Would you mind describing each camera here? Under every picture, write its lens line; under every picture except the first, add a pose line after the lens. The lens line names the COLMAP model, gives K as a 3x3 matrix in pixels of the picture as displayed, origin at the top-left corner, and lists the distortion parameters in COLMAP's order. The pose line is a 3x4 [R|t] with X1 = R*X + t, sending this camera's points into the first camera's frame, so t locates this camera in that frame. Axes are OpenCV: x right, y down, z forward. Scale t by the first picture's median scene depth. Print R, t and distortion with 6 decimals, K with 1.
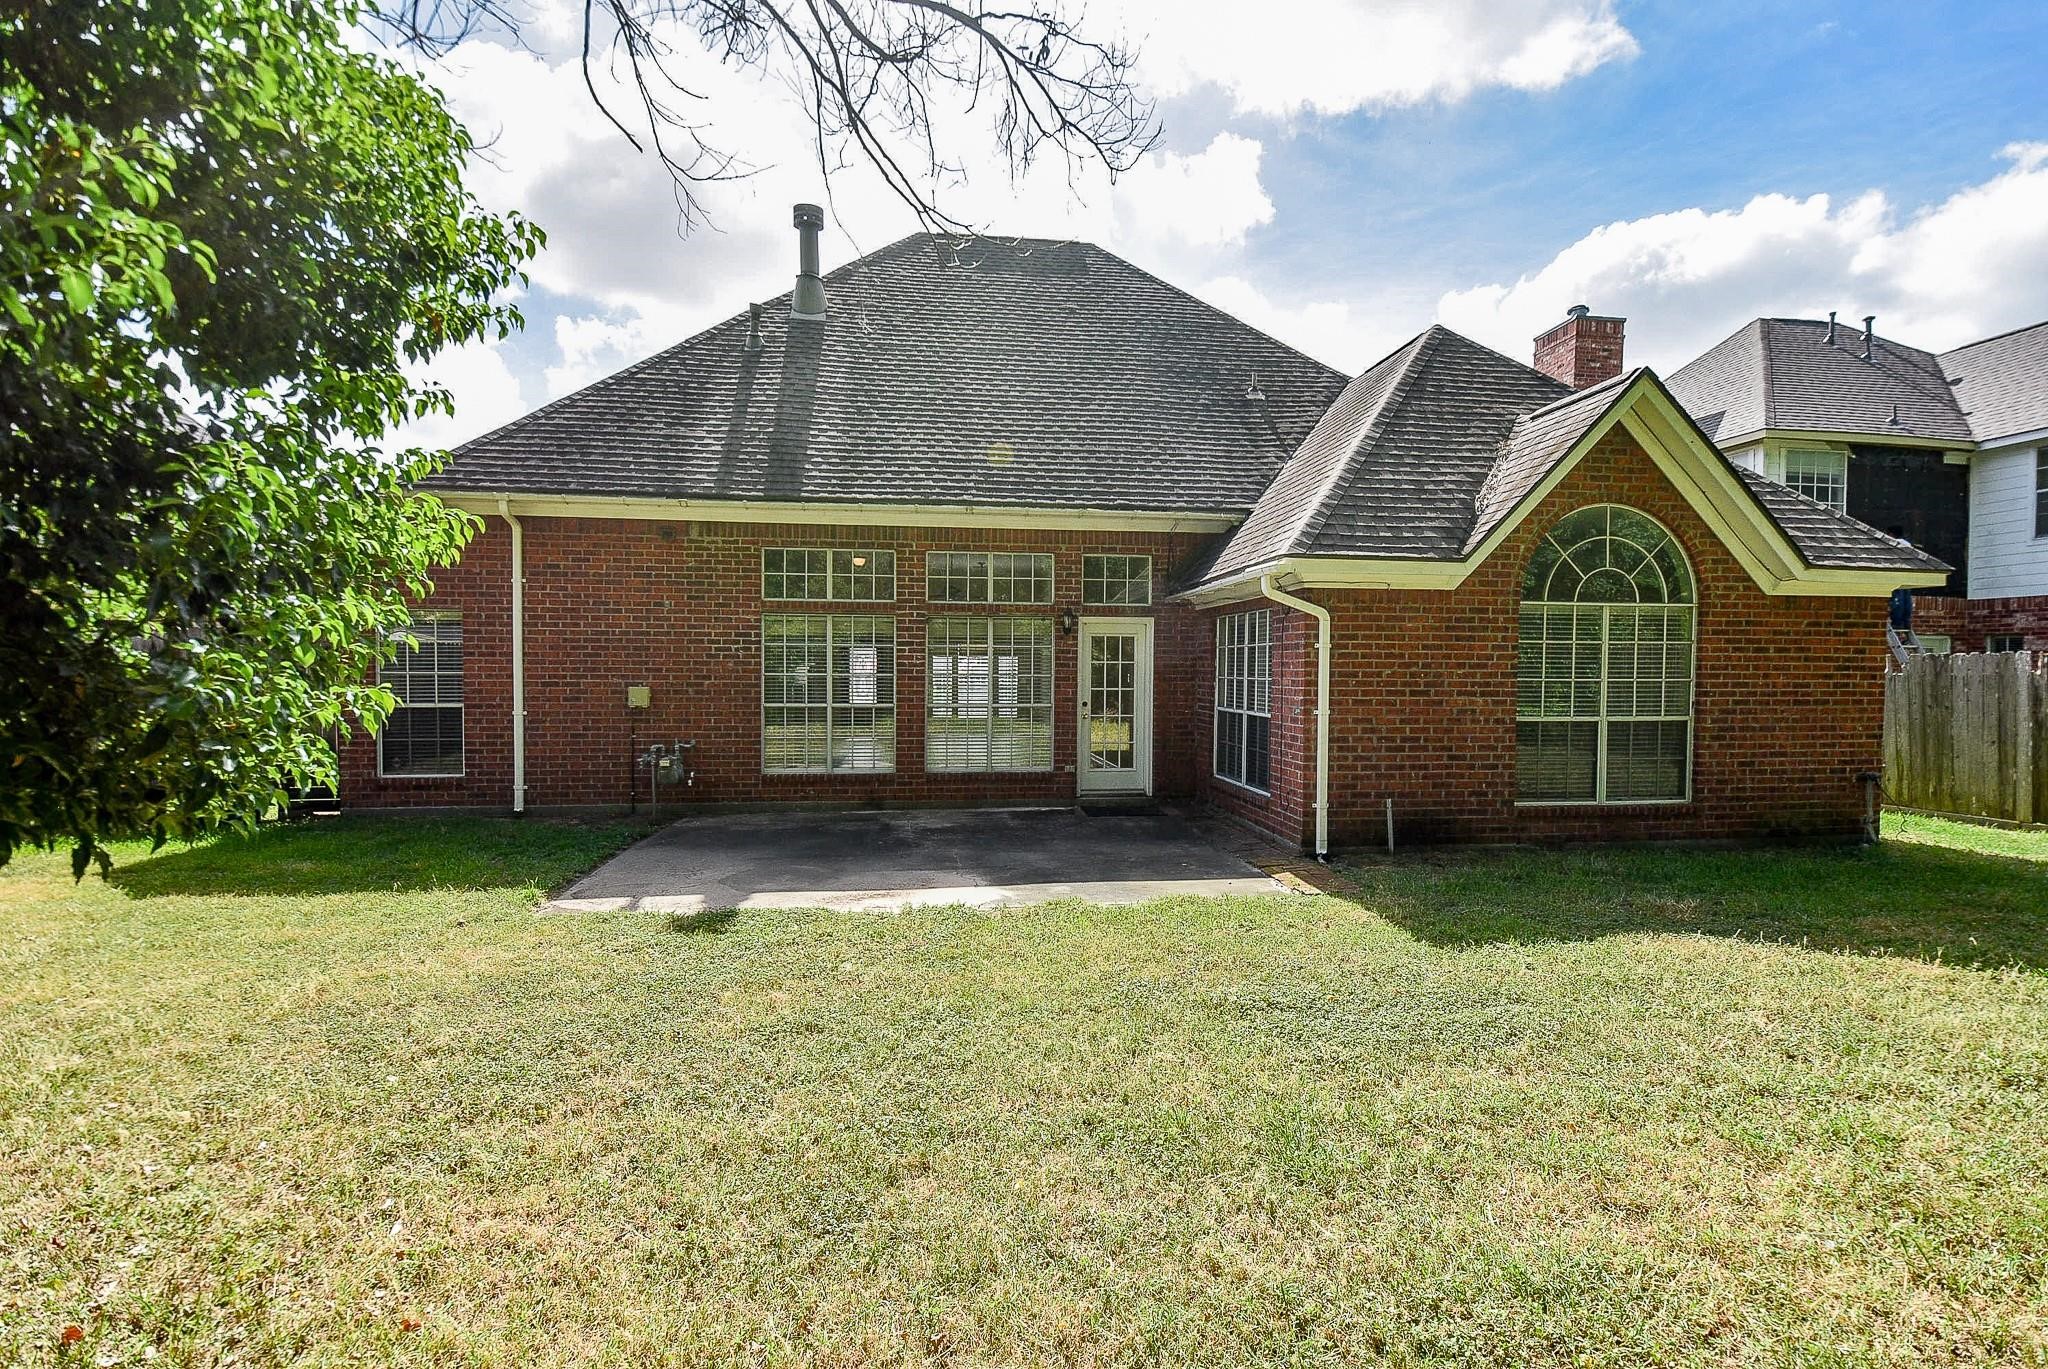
lens RADIAL K [[915.9, 0, 1044.4], [0, 915.9, 679.8], [0, 0, 1]] dist [0.025115, -0.018544]
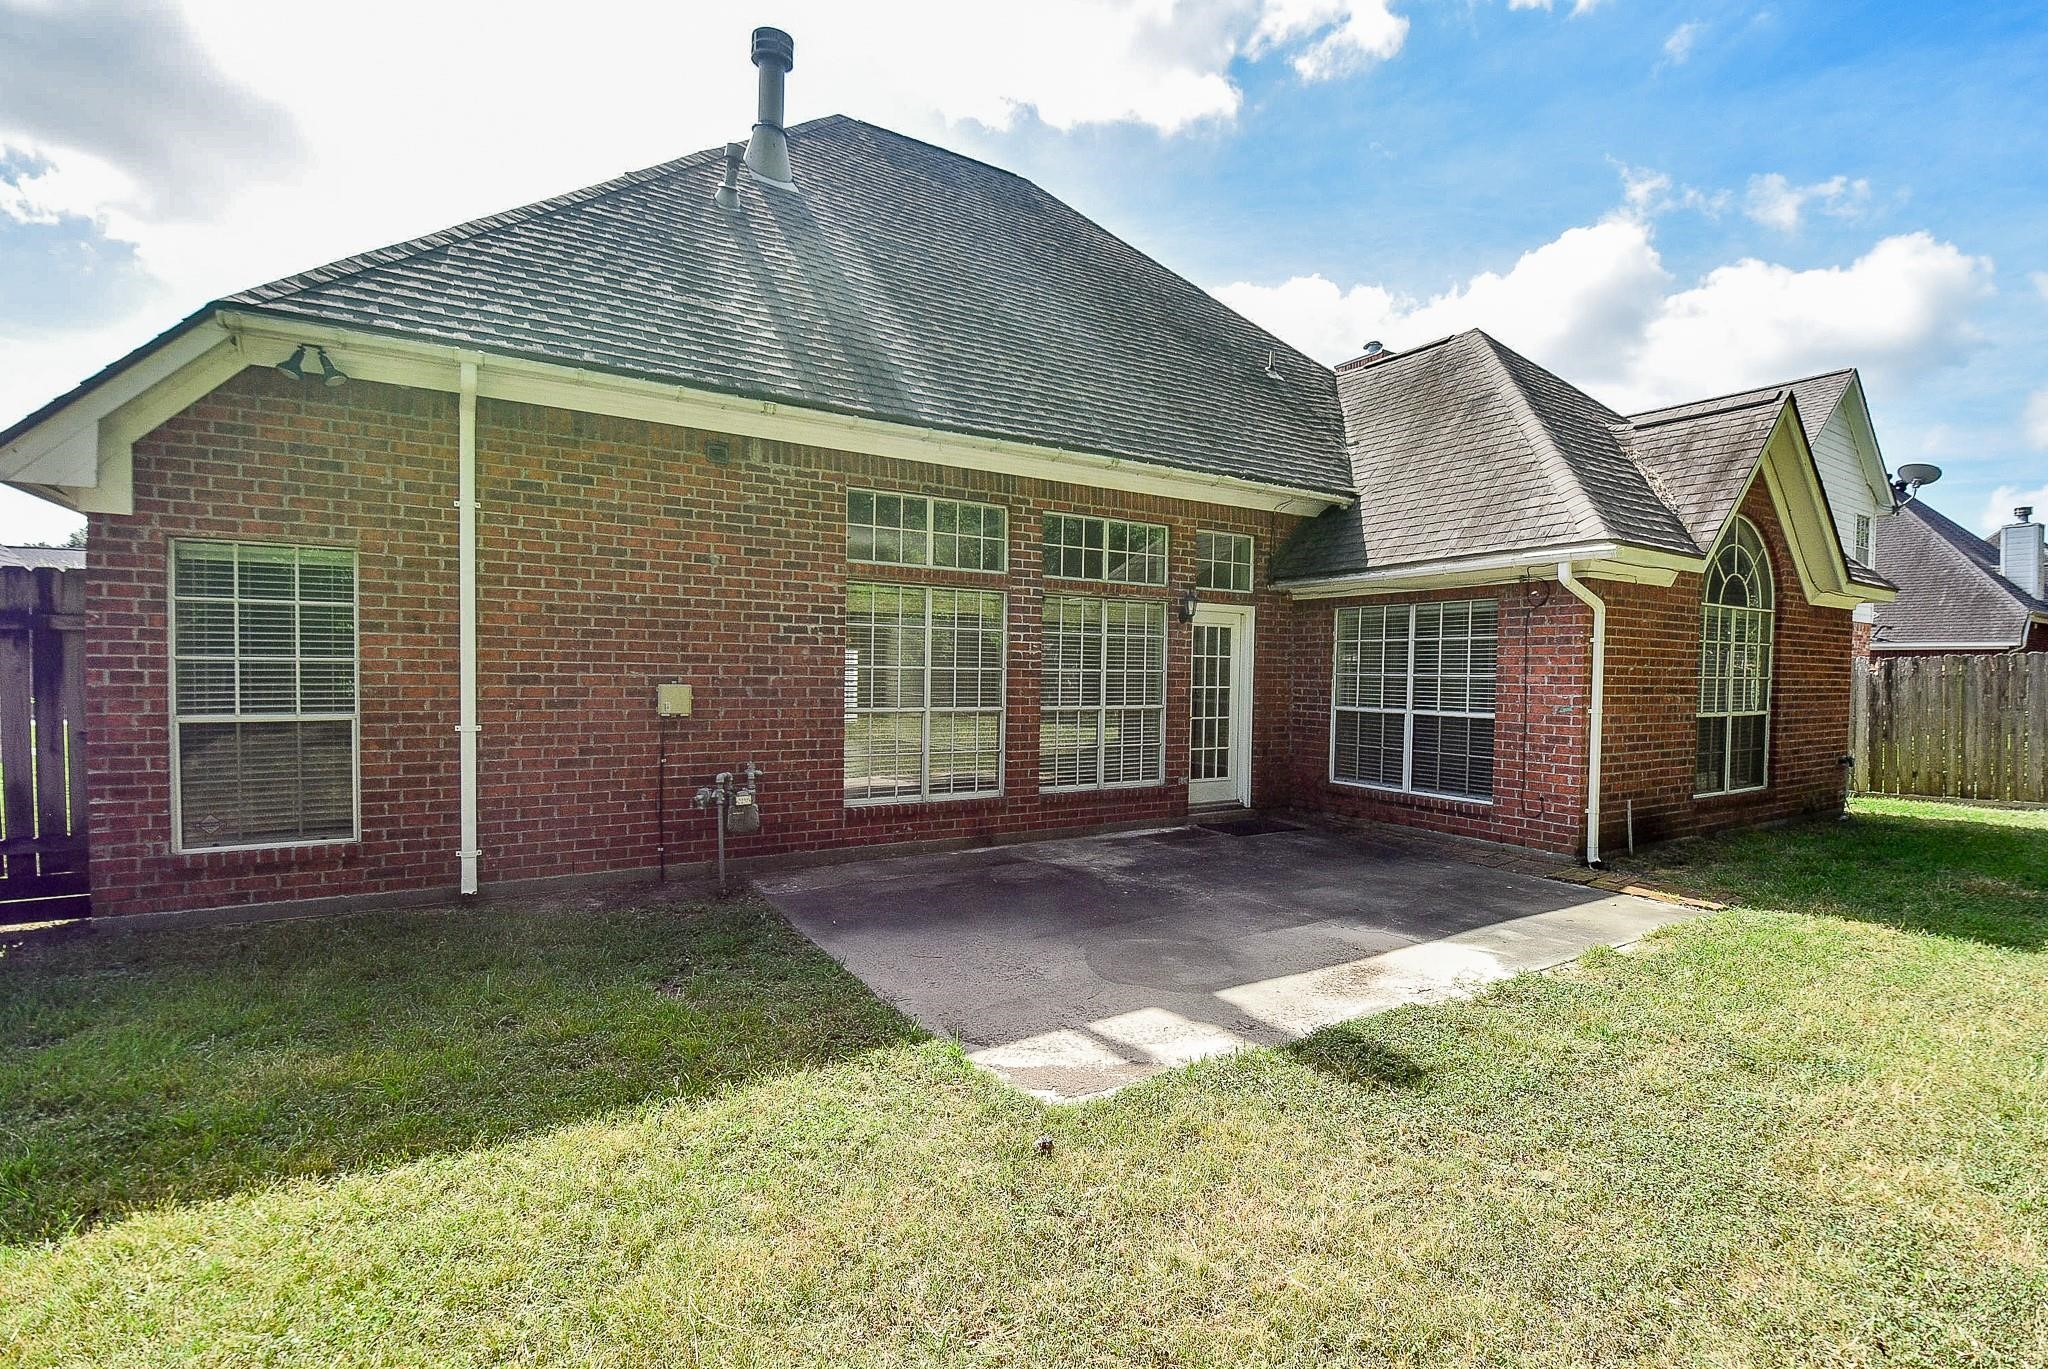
lens RADIAL K [[915.9, 0, 1023.1], [0, 915.9, 687.6], [0, 0, 1]] dist [0.025115, -0.018544]
pose [[0.907968, -0.001199, 0.419037, -0.490146], [-0.002637, 0.999960, 0.008577, 0.003753], [-0.419030, -0.008893, 0.907929, 0.308360]]
